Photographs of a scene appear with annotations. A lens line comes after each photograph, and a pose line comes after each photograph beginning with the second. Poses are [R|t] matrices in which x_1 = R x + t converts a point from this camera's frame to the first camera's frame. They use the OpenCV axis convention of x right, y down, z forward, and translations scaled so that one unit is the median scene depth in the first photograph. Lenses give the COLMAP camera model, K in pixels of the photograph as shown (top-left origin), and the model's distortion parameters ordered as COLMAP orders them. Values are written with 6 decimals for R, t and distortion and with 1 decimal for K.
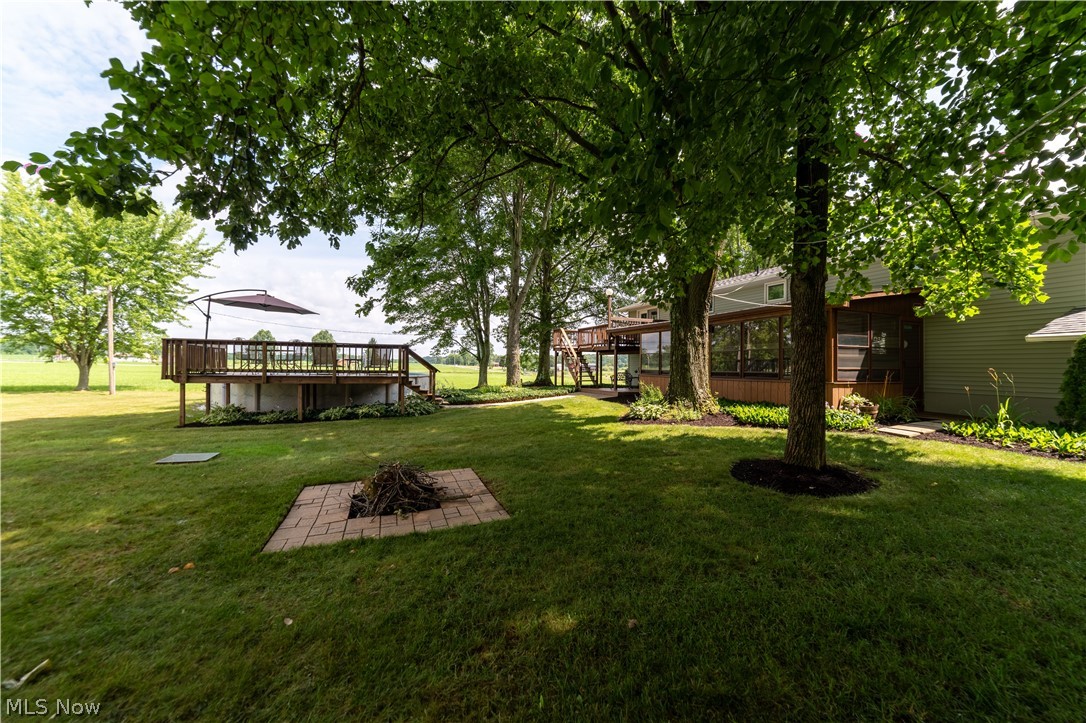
lens RADIAL K [[416.0, 0, 545.5], [0, 416.0, 363.4], [0, 0, 1]] dist [-0.003502, 0.000089]
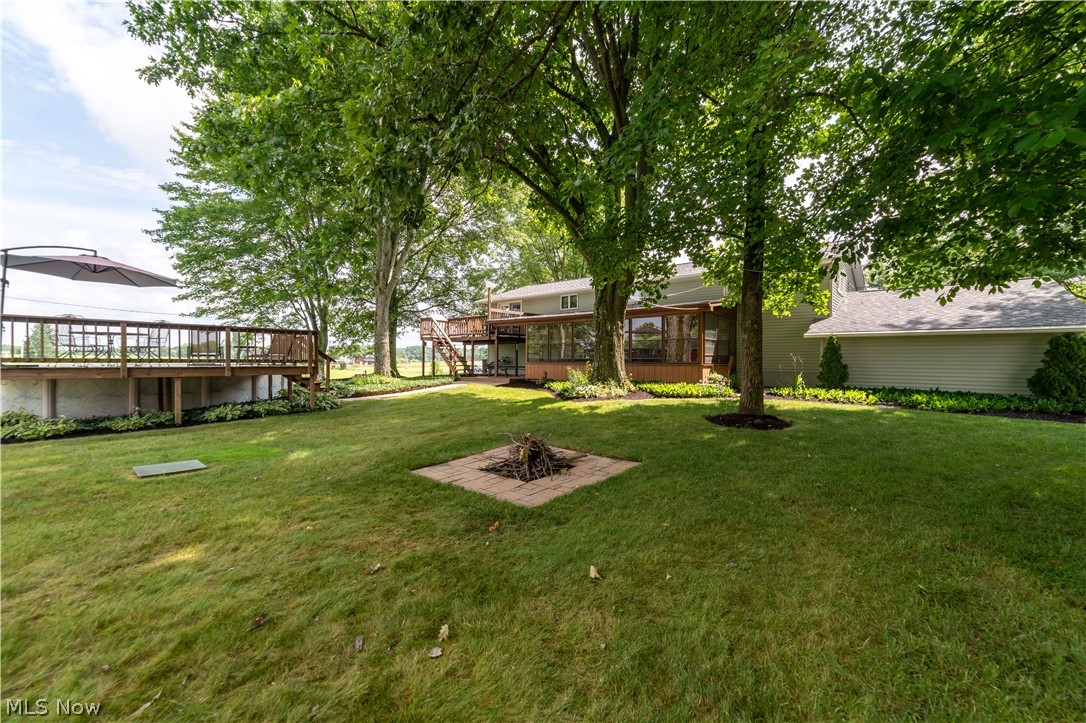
lens RADIAL K [[416.0, 0, 548.5], [0, 416.0, 362.0], [0, 0, 1]] dist [-0.003502, 0.000089]
pose [[0.890876, -0.010599, 0.454123, -0.335001], [0.002868, 0.999839, 0.017710, 0.008797], [-0.454238, -0.014475, 0.890763, -0.014134]]
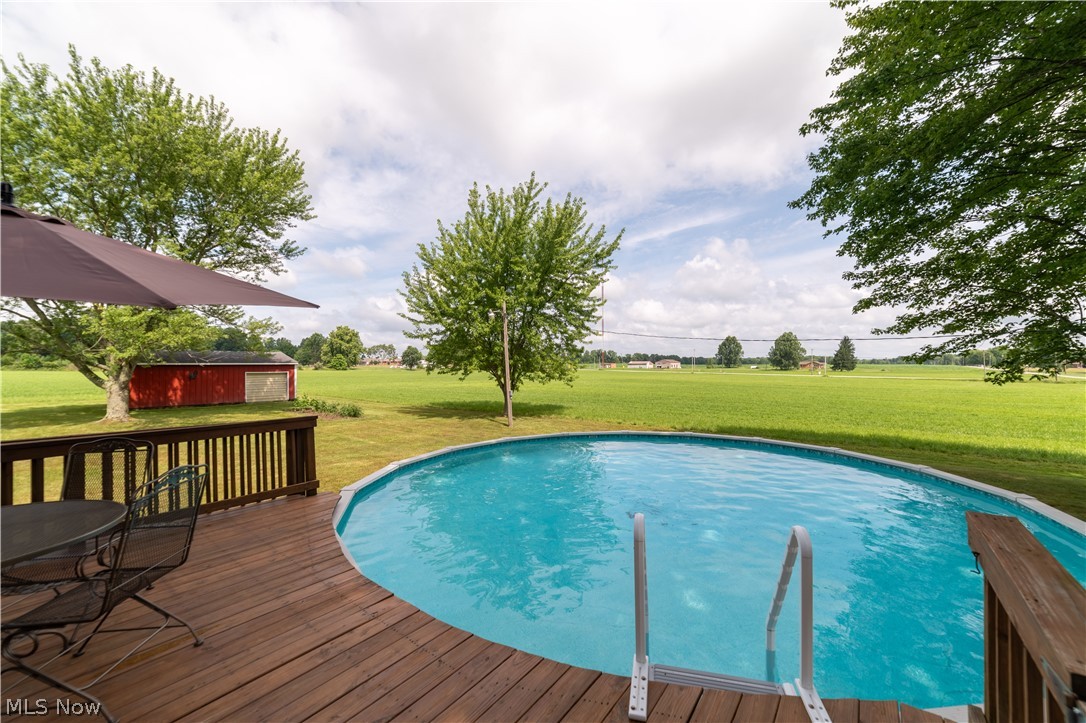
lens RADIAL K [[416.0, 0, 543.9], [0, 416.0, 365.3], [0, 0, 1]] dist [-0.003502, 0.000089]
pose [[0.485842, -0.004891, -0.874033, -0.439623], [0.008072, 0.999967, -0.001110, -0.122742], [0.874010, -0.006516, 0.485865, 1.422571]]
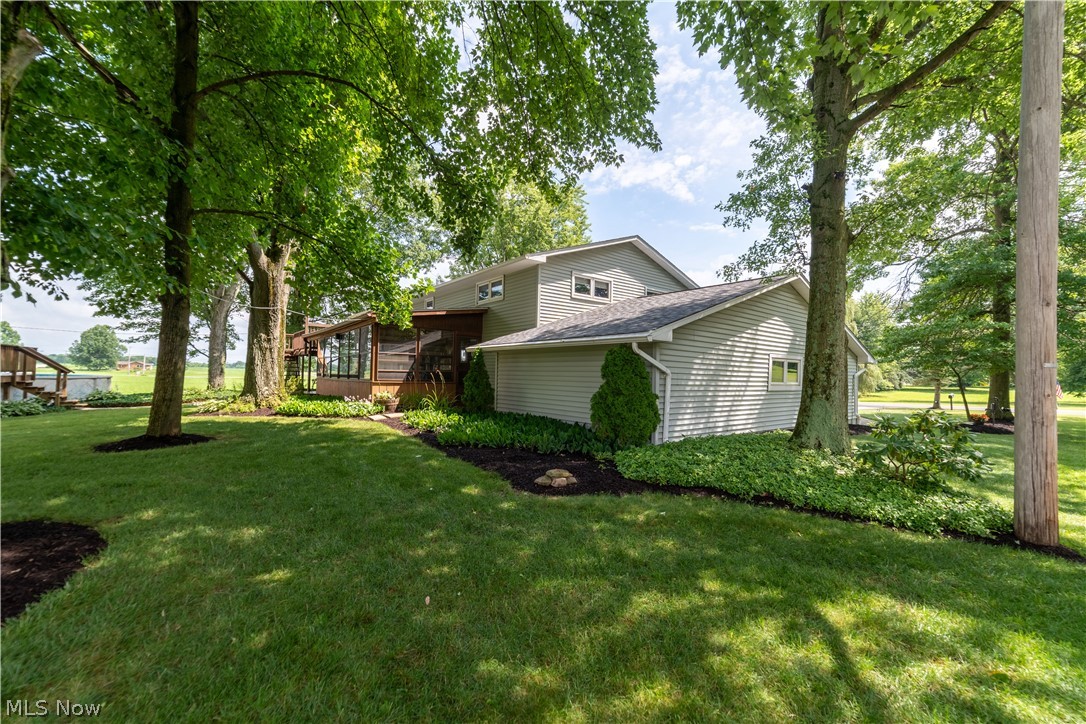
lens RADIAL K [[416.0, 0, 539.2], [0, 416.0, 360.8], [0, 0, 1]] dist [-0.003502, 0.000089]
pose [[0.960775, 0.013626, 0.276996, 0.666556], [-0.009173, 0.999807, -0.017364, -0.000061], [-0.277179, 0.014142, 0.960714, -0.273827]]
